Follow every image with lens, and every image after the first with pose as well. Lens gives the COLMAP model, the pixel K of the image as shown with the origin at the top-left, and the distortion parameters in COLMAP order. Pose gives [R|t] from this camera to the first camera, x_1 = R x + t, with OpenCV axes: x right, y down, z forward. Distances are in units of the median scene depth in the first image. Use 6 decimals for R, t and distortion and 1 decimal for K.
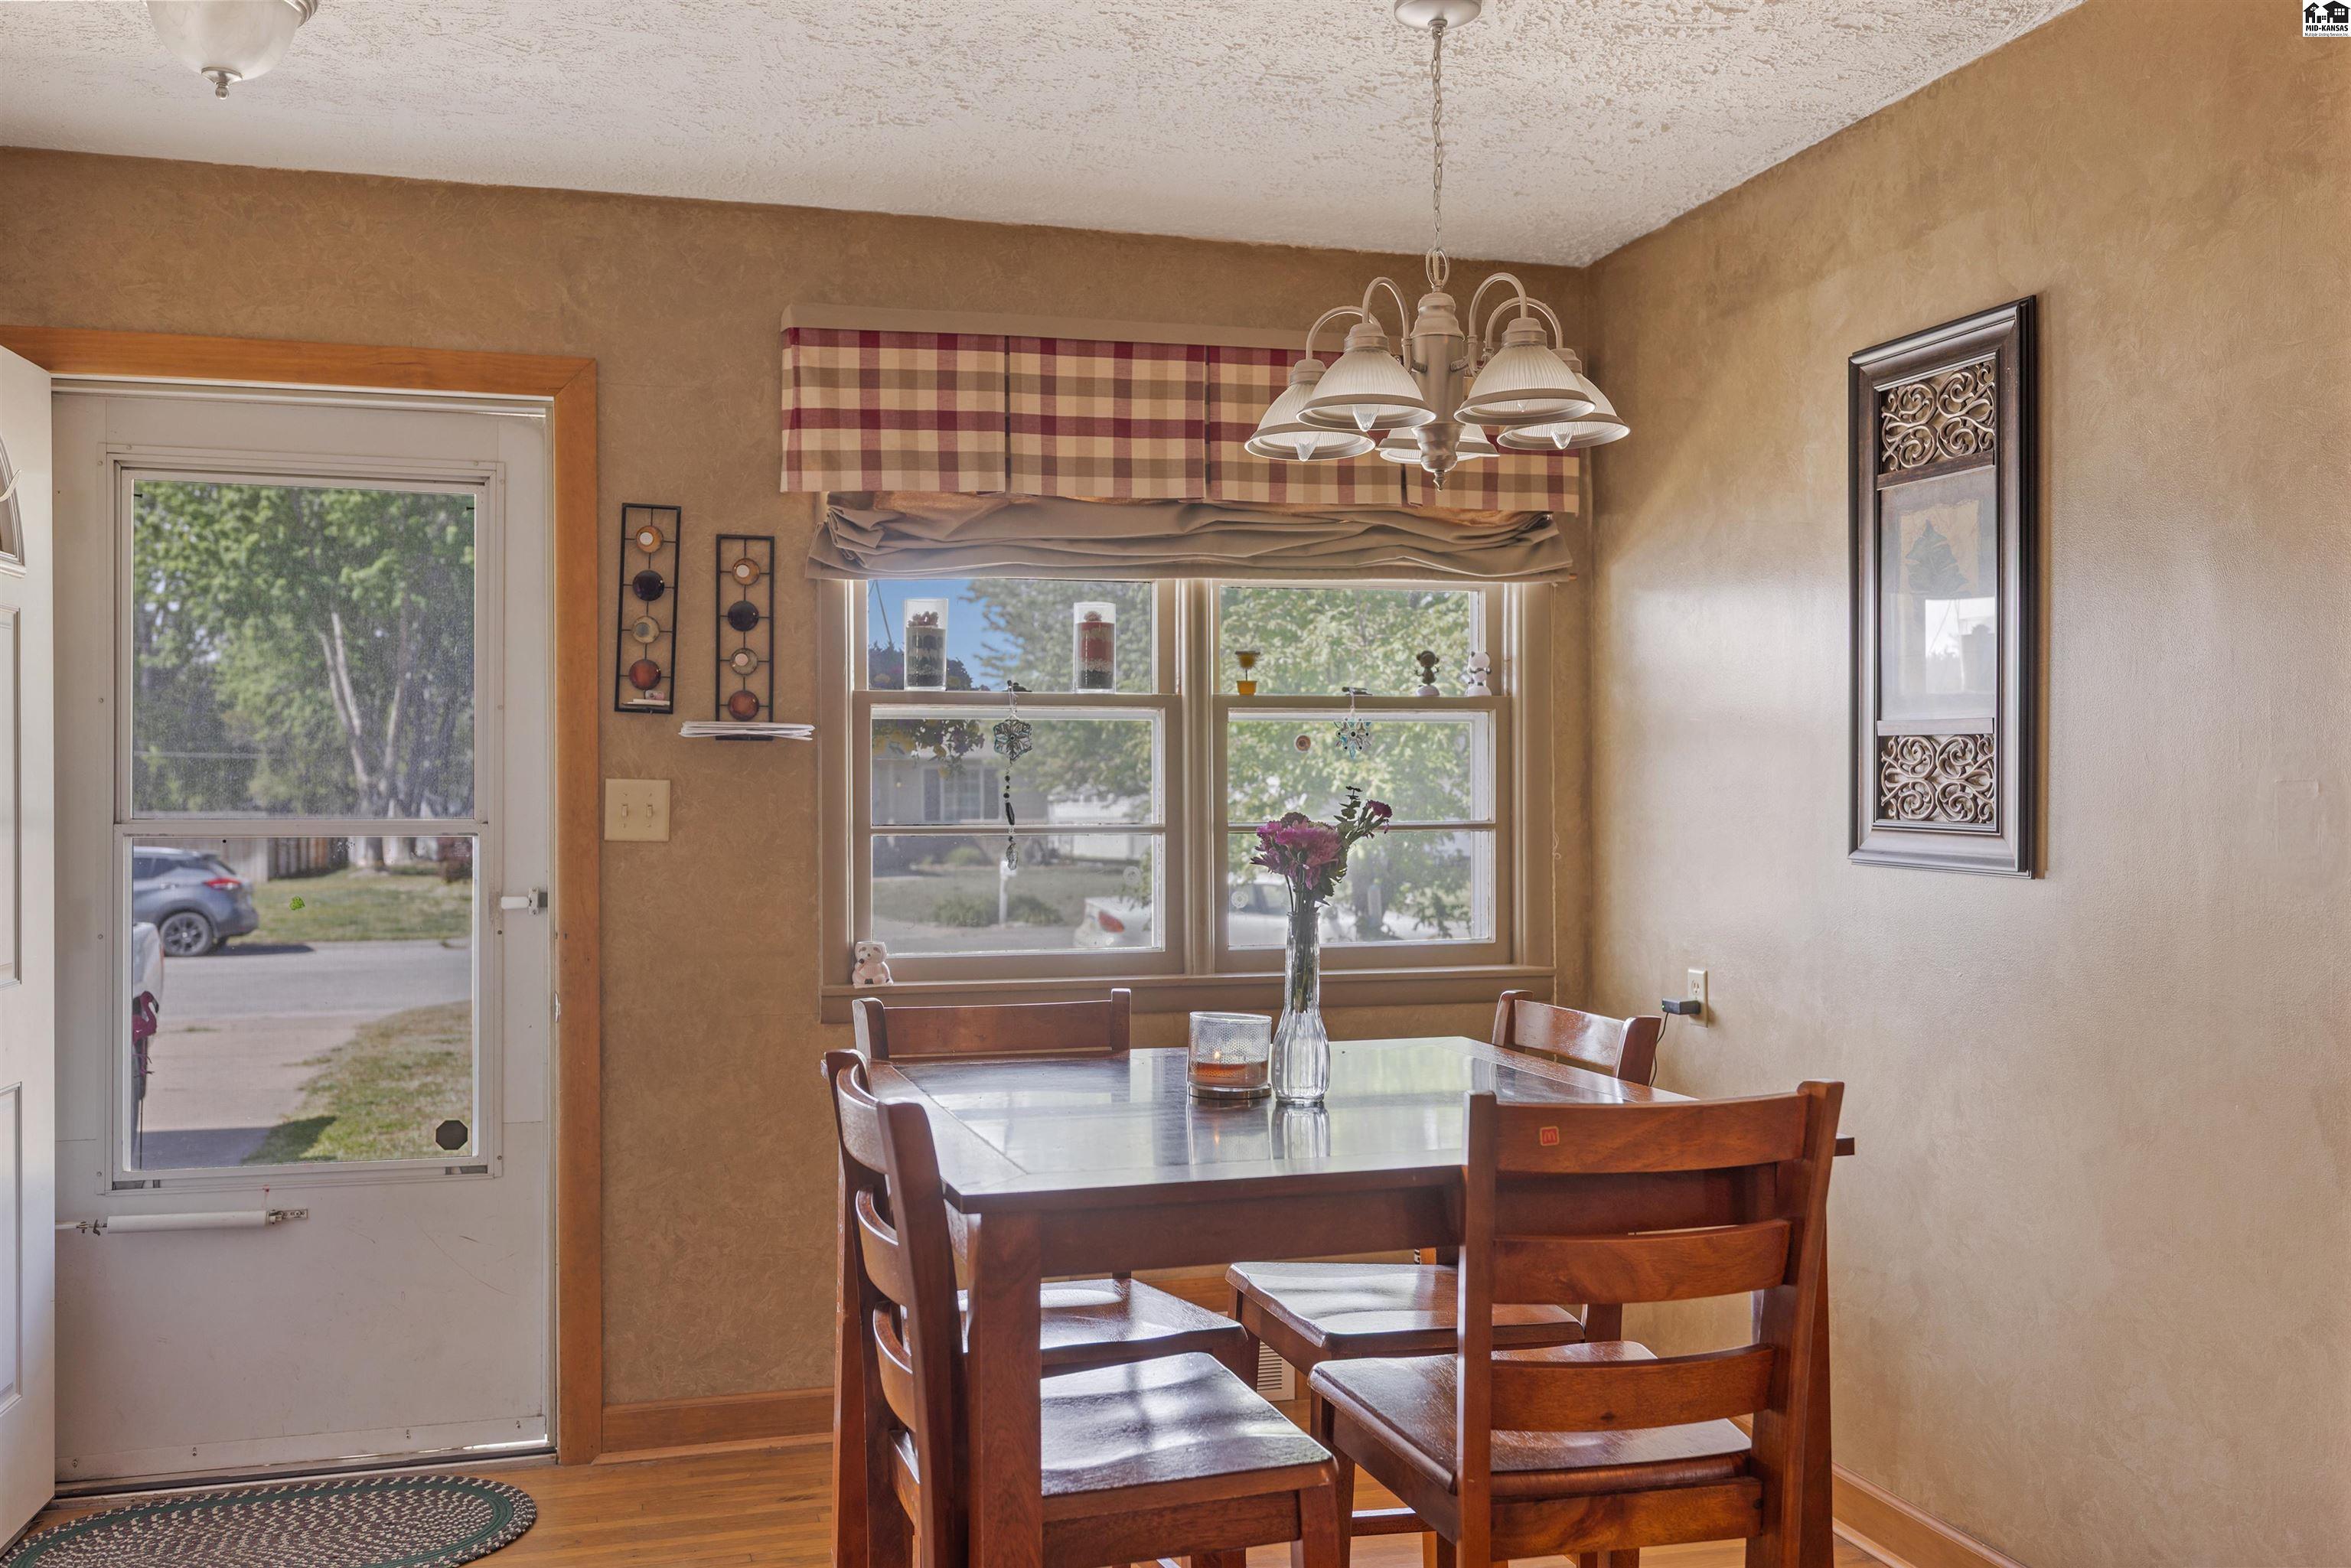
lens RADIAL K [[2113.8, 0, 1174.8], [0, 2113.8, 783.7], [0, 0, 1]] dist [-0.000535, 0.009656]
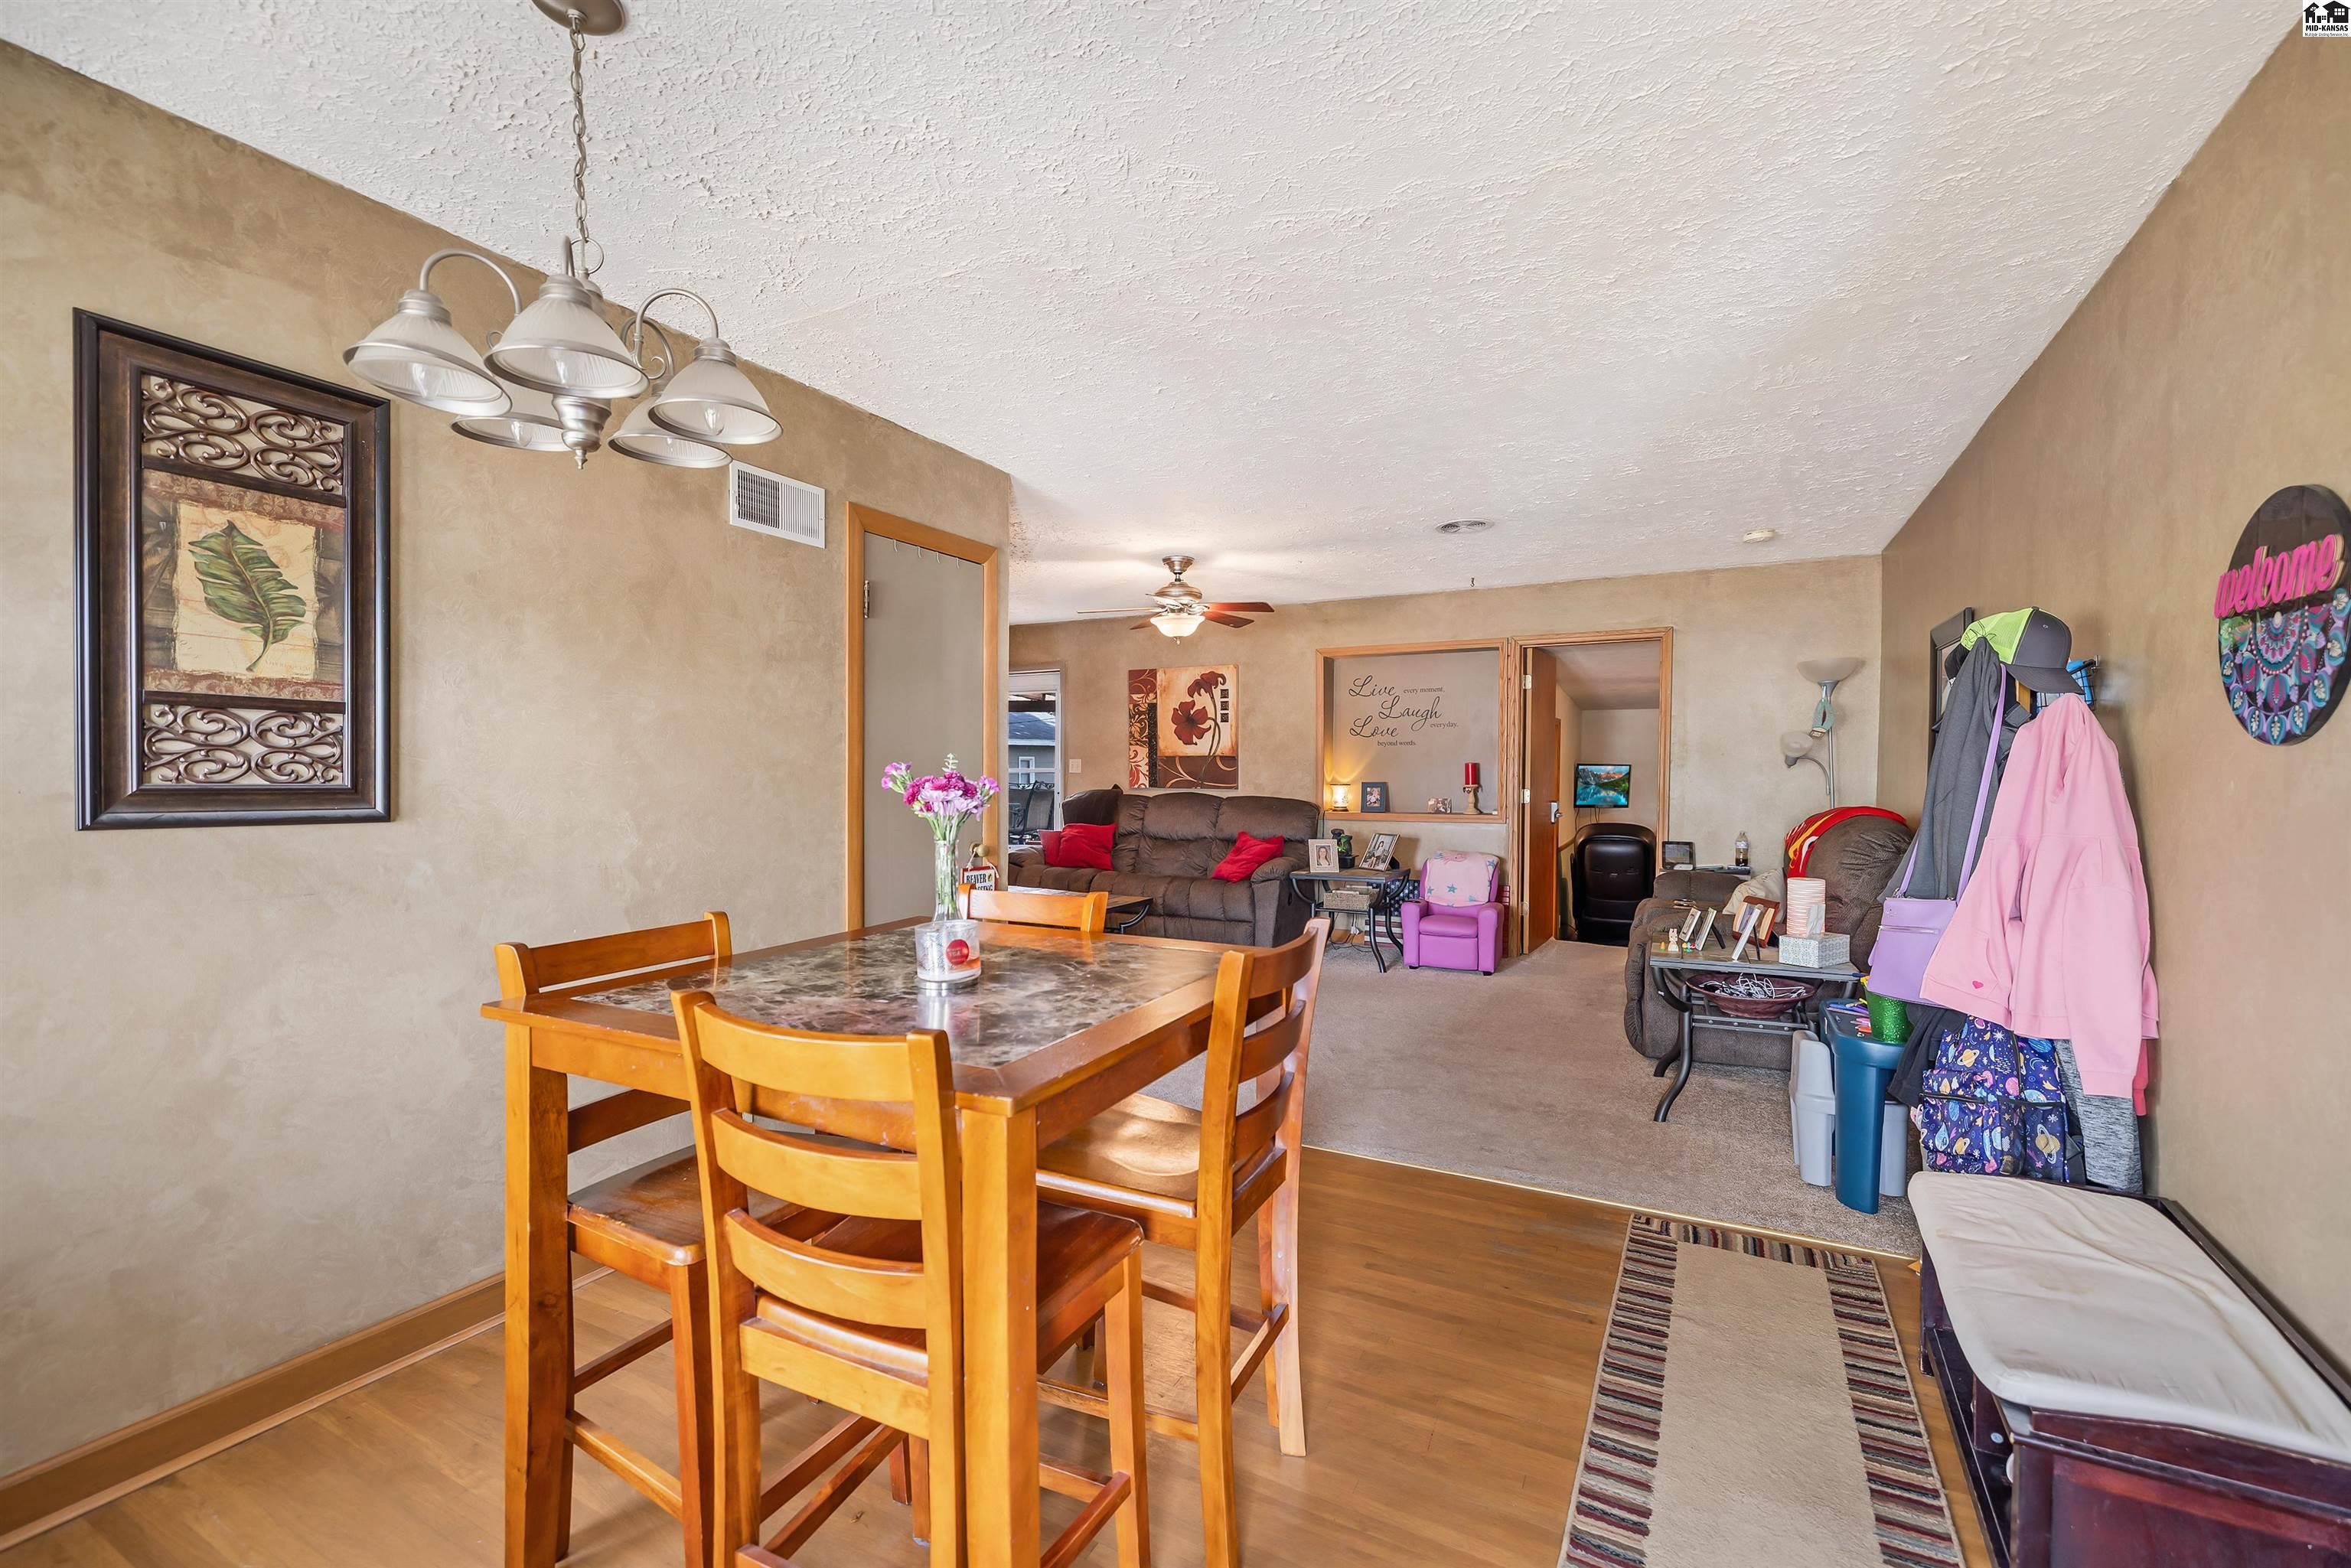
lens RADIAL K [[998.7, 0, 1184.9], [0, 998.7, 789.5], [0, 0, 1]] dist [0.002593, 0.000225]
pose [[-0.731877, -0.015521, 0.681260, -0.331966], [-0.004809, 0.999833, 0.017612, 0.007547], [-0.681419, 0.009613, -0.731830, 0.879820]]
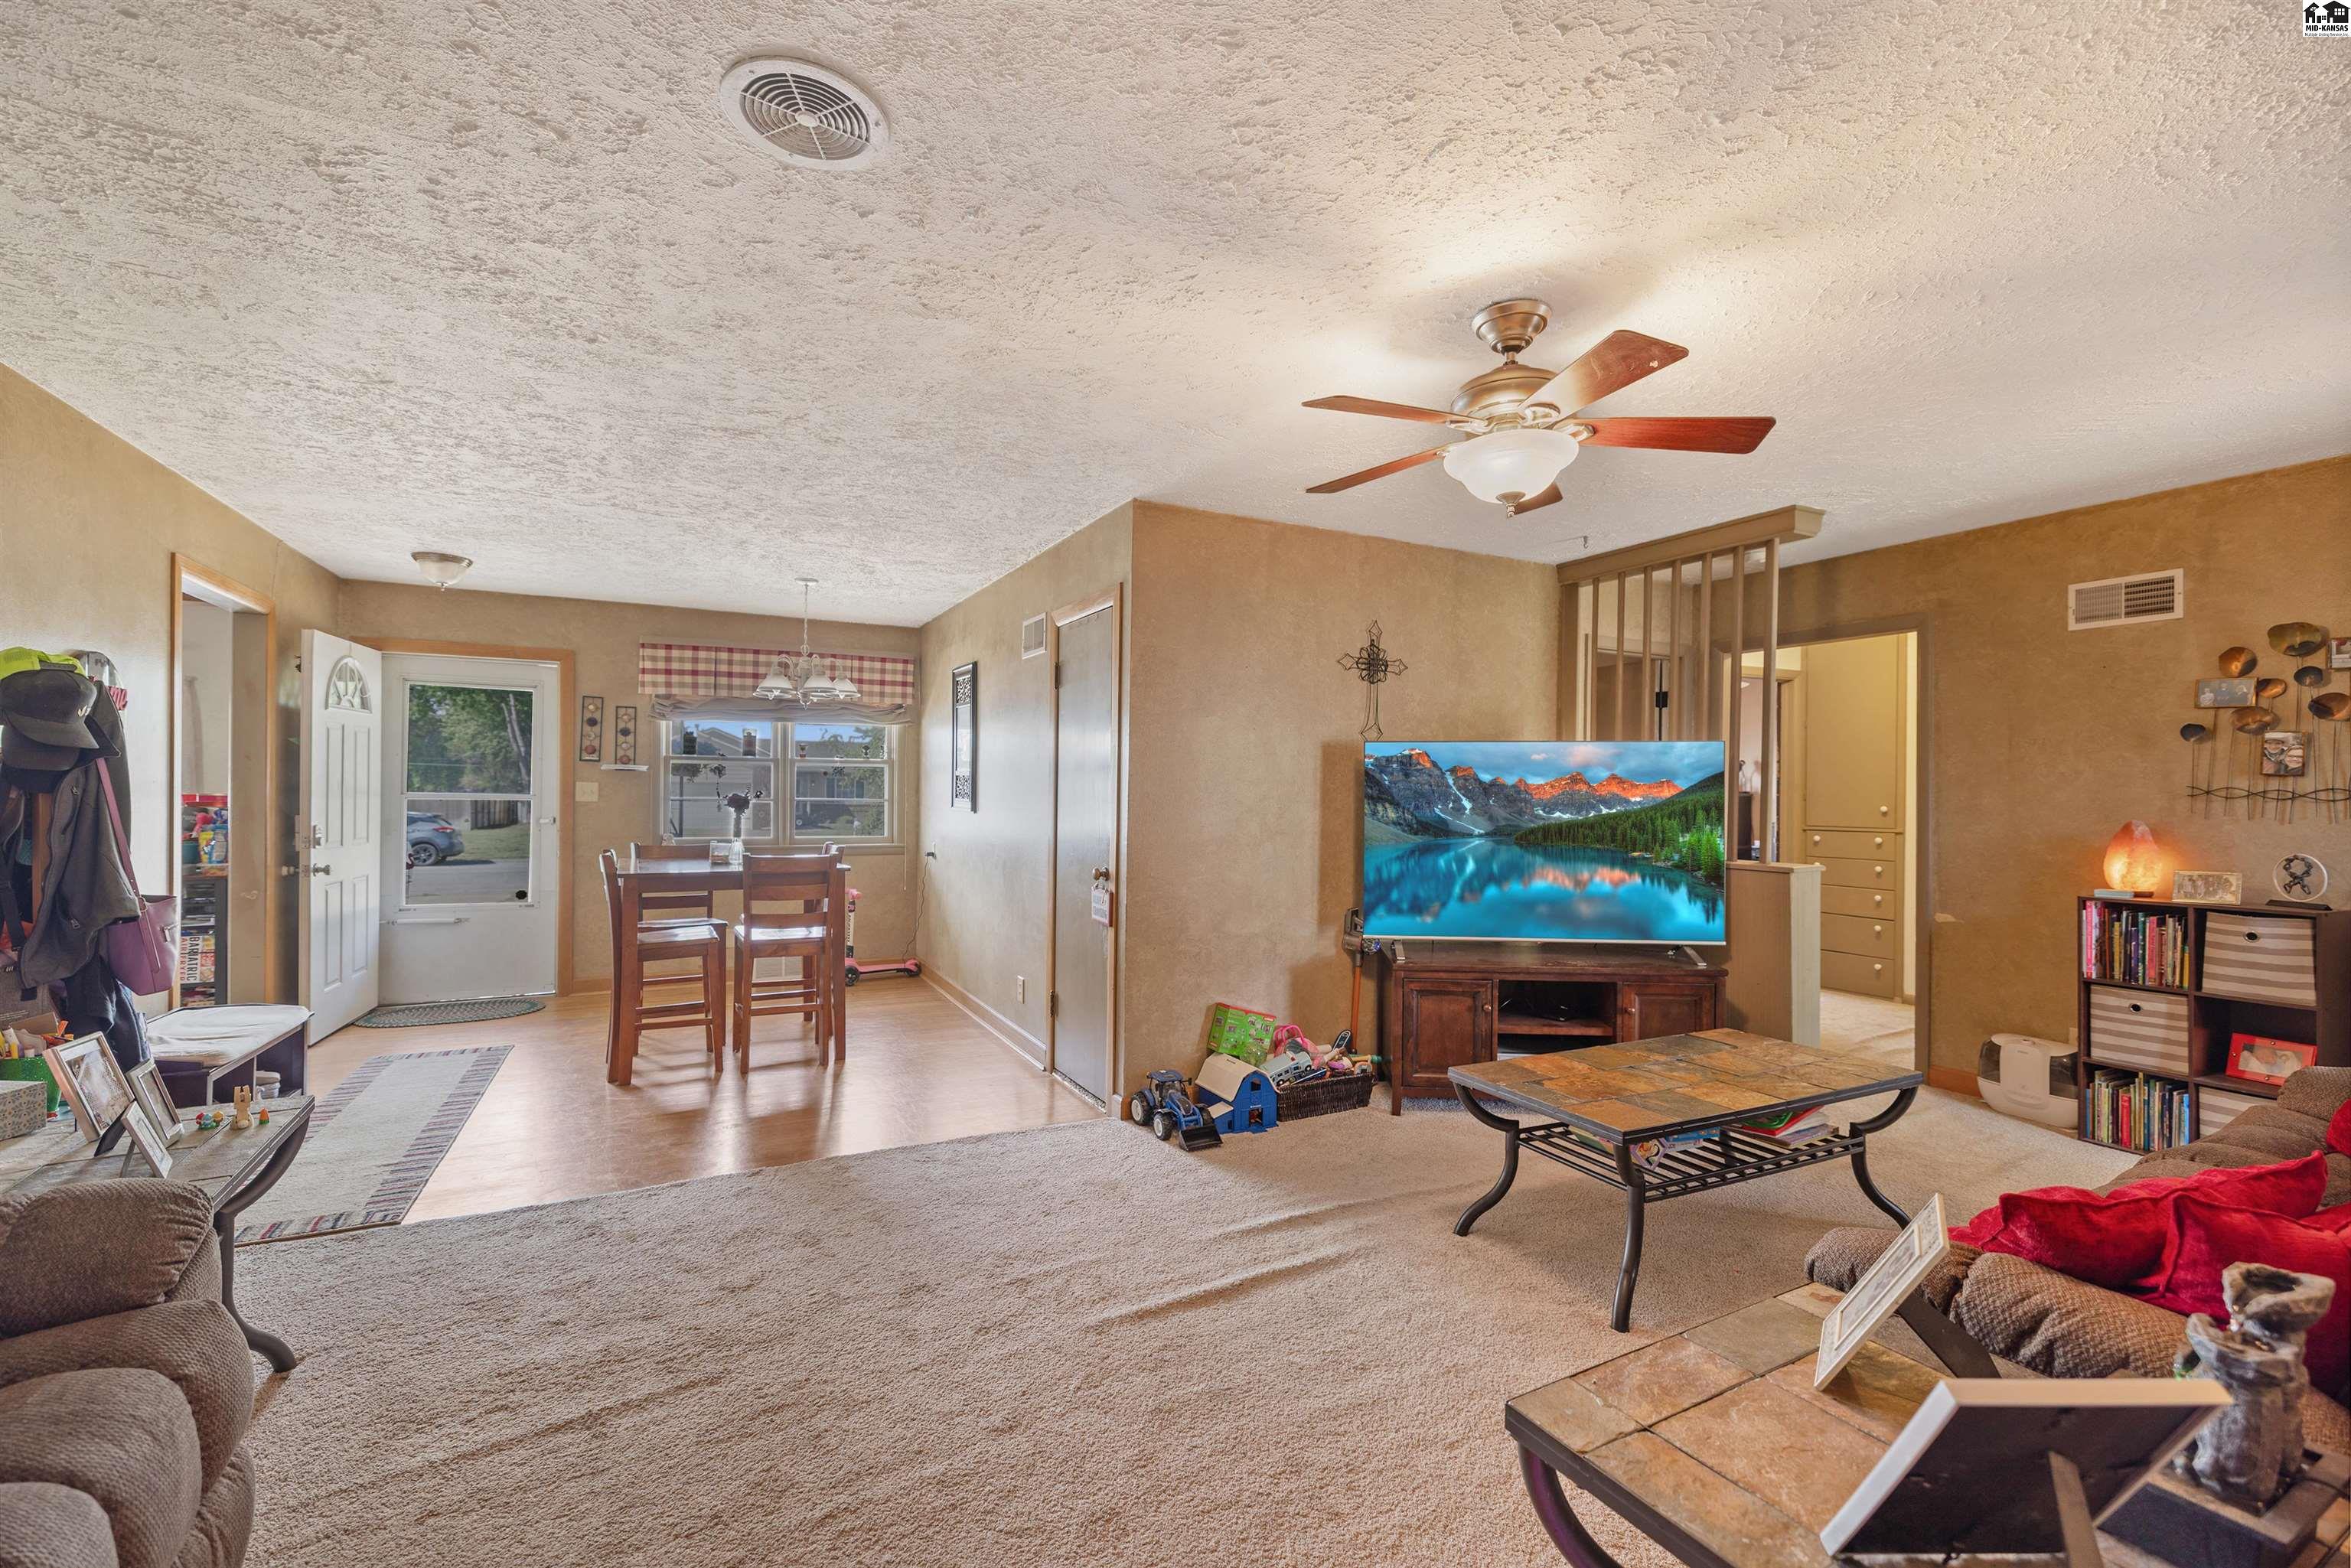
lens RADIAL K [[998.7, 0, 1176.2], [0, 998.7, 786.4], [0, 0, 1]] dist [0.002593, 0.000225]
pose [[0.978432, 0.011850, 0.206228, 0.301466], [-0.011833, 0.999929, -0.001313, -0.004337], [-0.206229, -0.001156, 0.978503, -0.653800]]
